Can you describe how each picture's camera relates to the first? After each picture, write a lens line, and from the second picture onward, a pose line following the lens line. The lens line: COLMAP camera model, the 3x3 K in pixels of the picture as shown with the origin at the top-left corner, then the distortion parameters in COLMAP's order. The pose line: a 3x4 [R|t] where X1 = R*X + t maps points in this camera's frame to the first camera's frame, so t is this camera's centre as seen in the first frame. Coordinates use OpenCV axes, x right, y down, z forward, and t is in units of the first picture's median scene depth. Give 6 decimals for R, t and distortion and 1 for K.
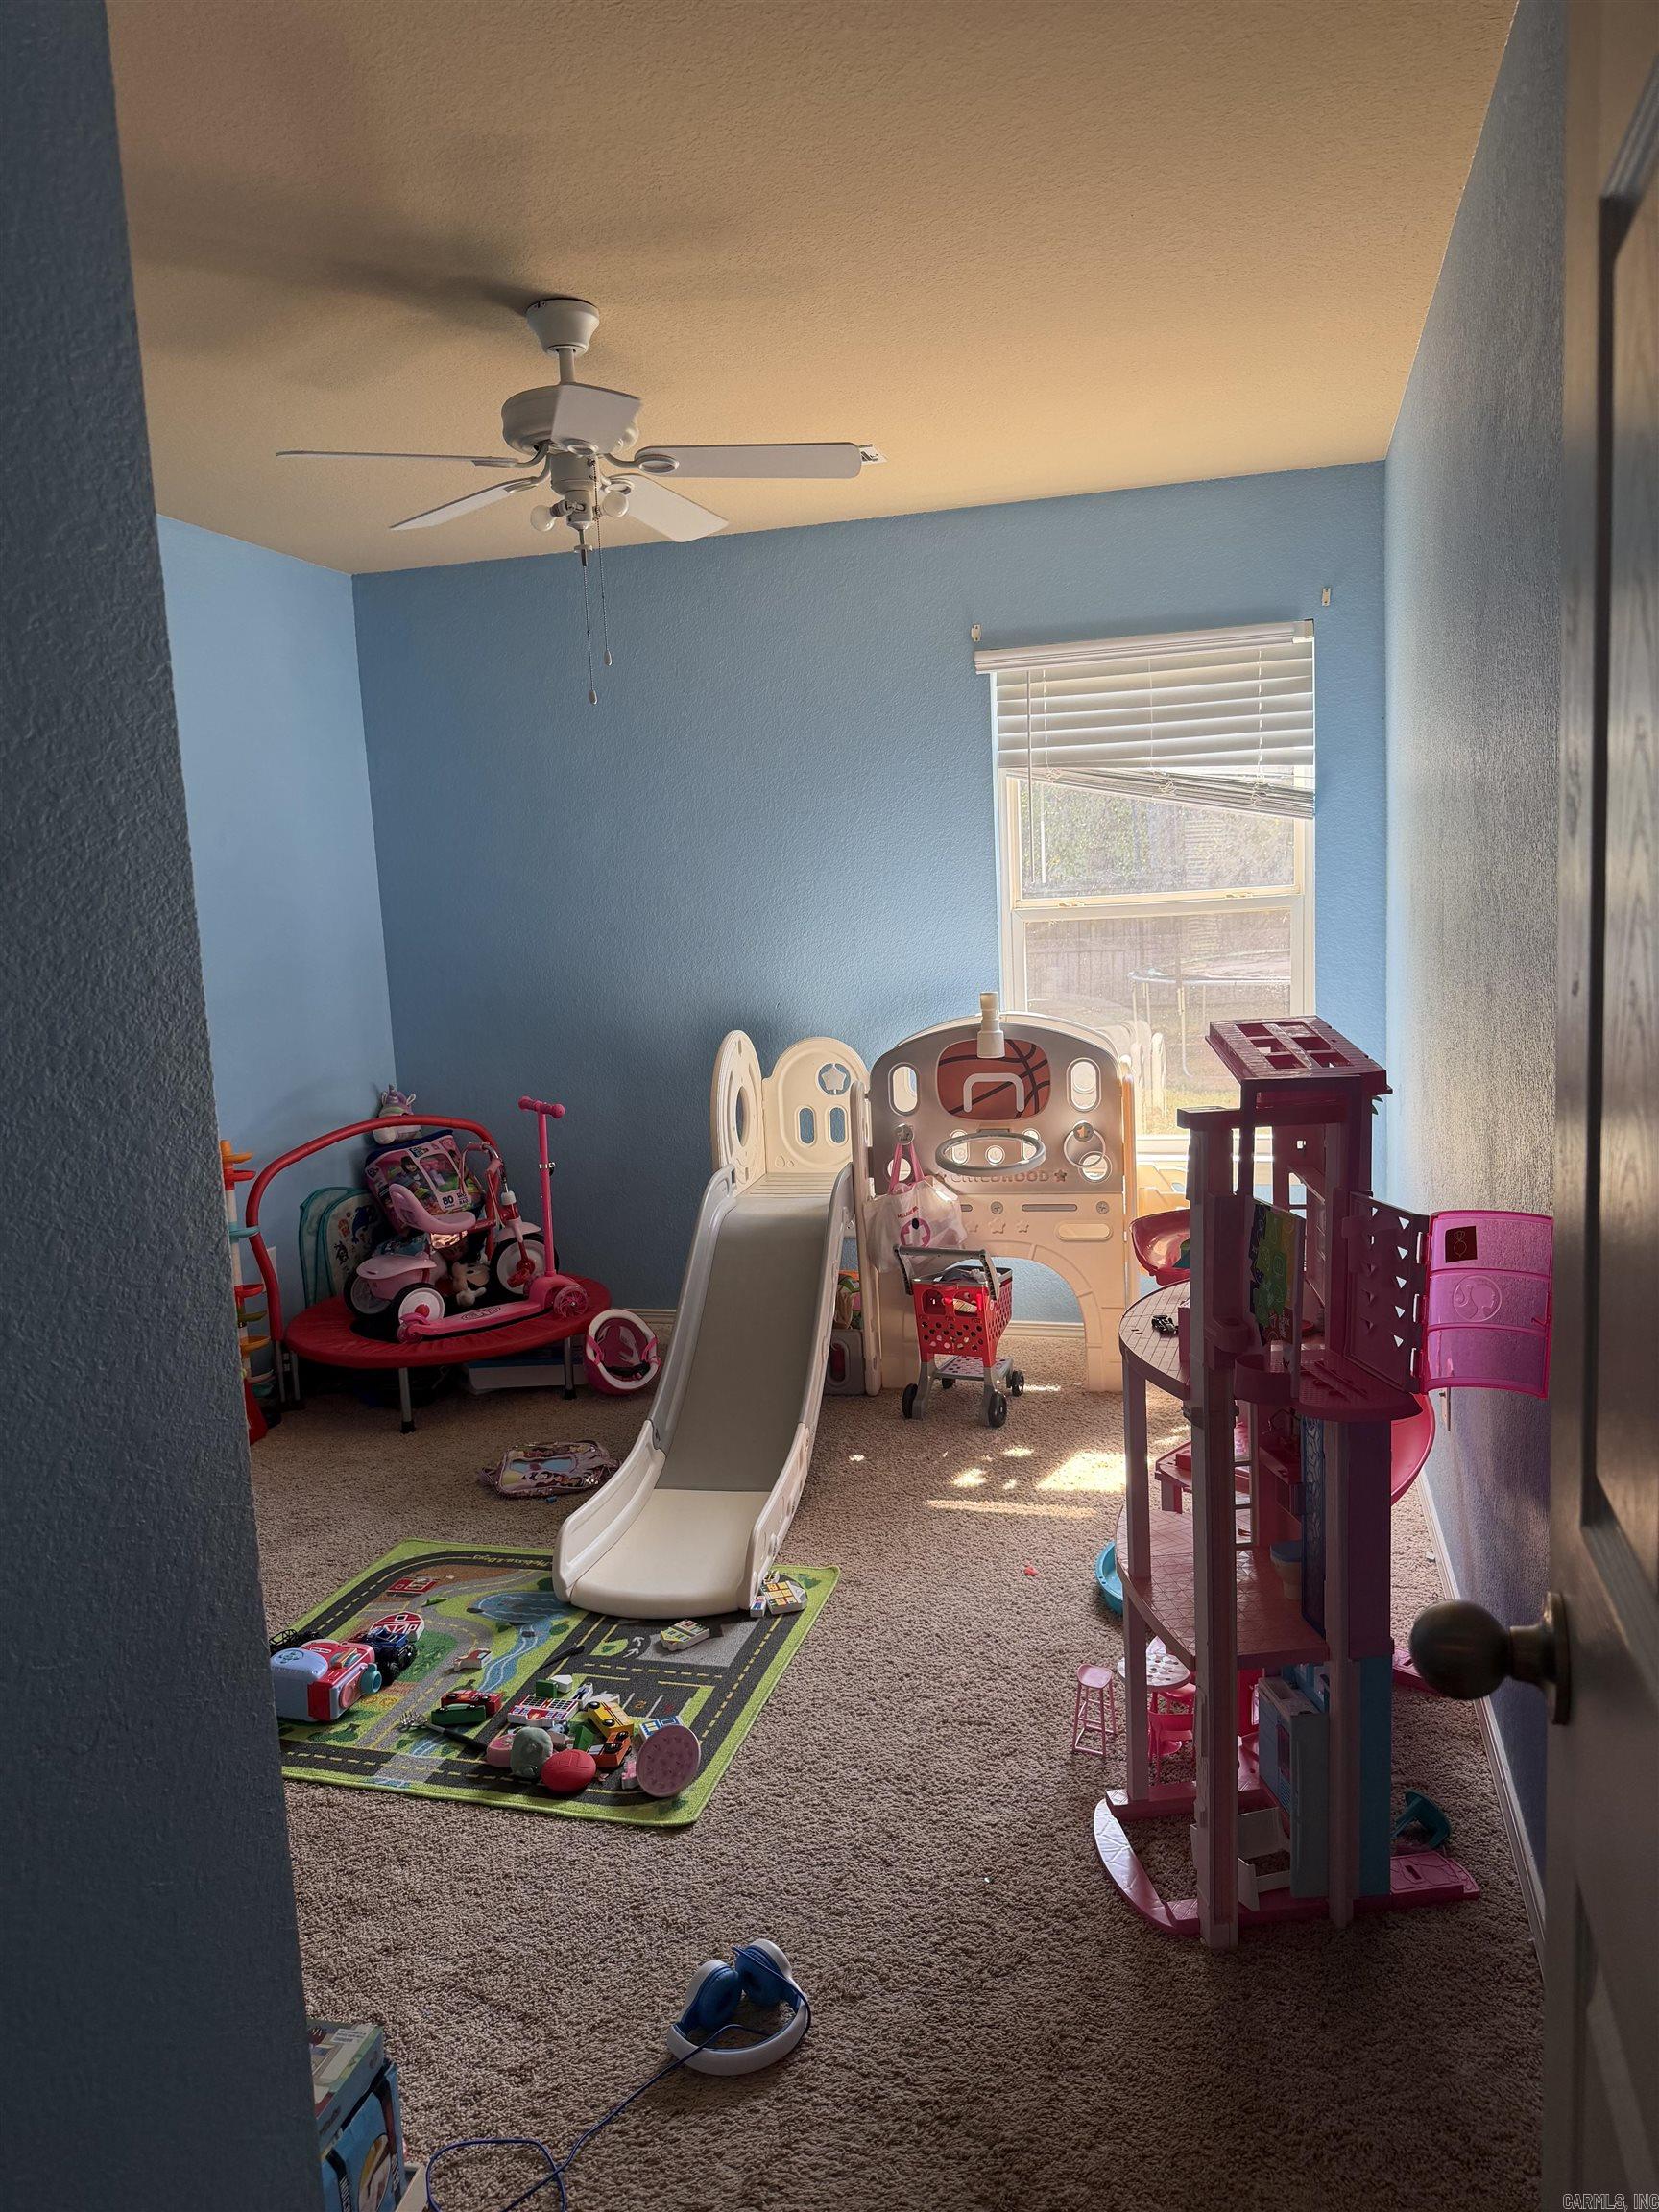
lens RADIAL K [[1532.0, 0, 829.5], [0, 1532.0, 1106.0], [0, 0, 1]] dist [0.002965, -0.000658]
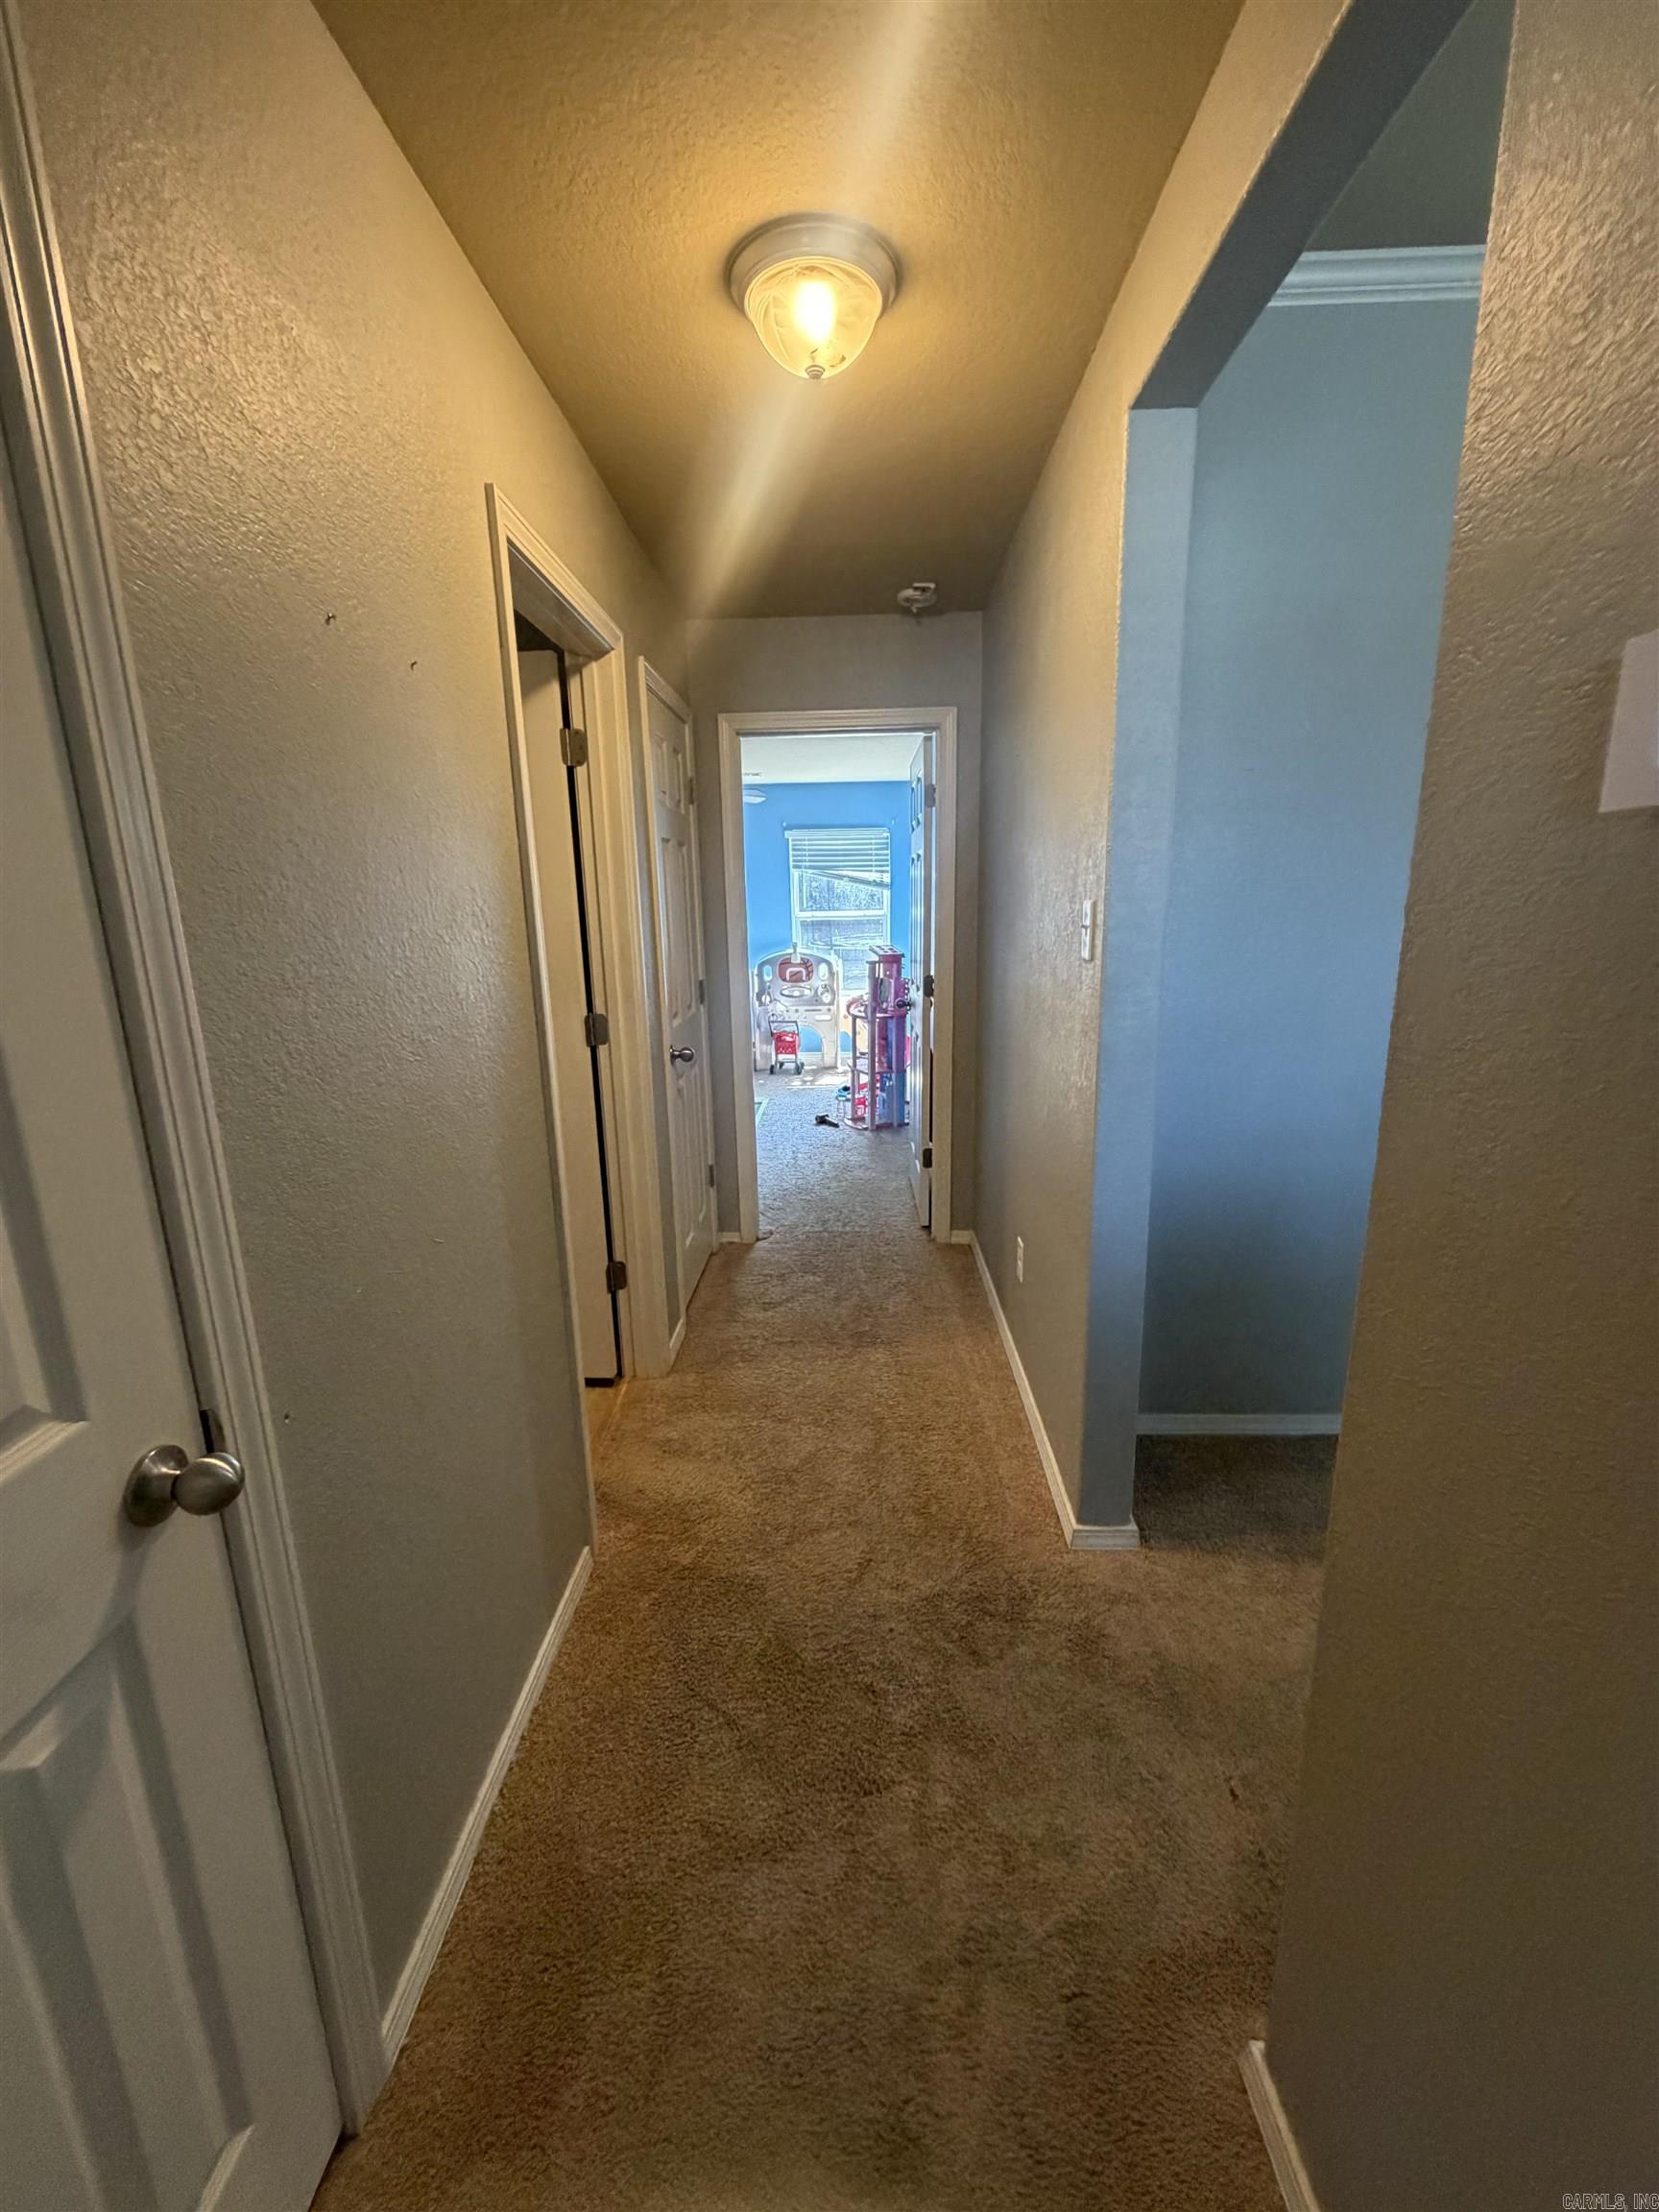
lens RADIAL K [[880.6, 0, 828.2], [0, 880.6, 1100.6], [0, 0, 1]] dist [-0.002826, 0.000365]
pose [[0.971745, -0.032266, 0.233816, -0.269144], [0.011195, 0.995798, 0.090894, 0.088402], [-0.235767, -0.085708, 0.968023, -0.837149]]
